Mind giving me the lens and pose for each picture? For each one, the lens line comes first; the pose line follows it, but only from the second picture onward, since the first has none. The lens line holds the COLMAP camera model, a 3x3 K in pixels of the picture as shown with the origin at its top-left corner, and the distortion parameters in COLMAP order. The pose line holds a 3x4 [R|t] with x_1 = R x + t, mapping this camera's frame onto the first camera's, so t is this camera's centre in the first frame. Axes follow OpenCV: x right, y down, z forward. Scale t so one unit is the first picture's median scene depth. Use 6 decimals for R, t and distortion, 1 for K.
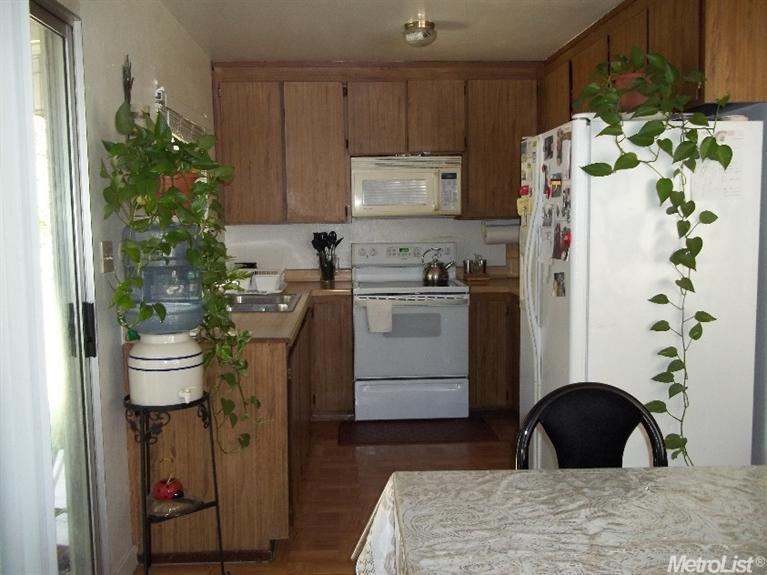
lens RADIAL K [[730.9, 0, 383.6], [0, 730.9, 287.9], [0, 0, 1]] dist [-0.015676, 0.000000]
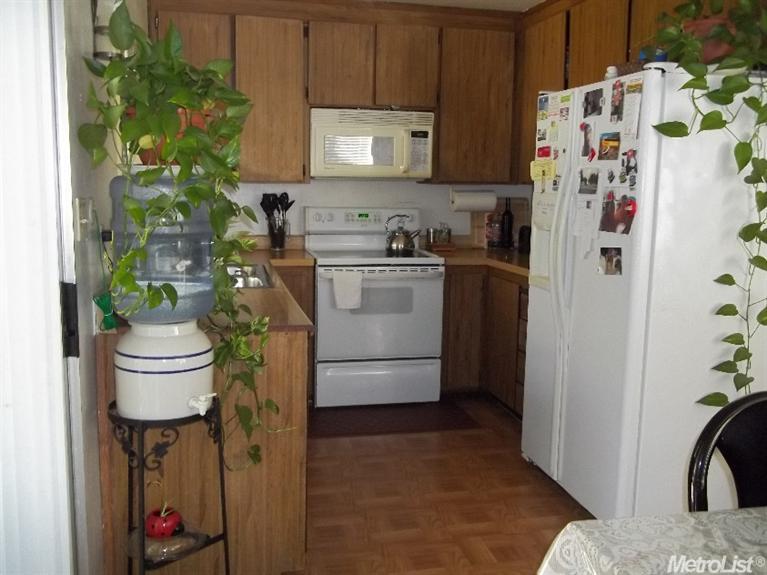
lens RADIAL K [[730.9, 0, 382.5], [0, 730.9, 285.7], [0, 0, 1]] dist [-0.015676, 0.000000]
pose [[0.985105, 0.005764, 0.171858, -0.174177], [-0.013508, 0.998944, 0.043922, -0.009711], [-0.171423, -0.045589, 0.984142, 0.183838]]
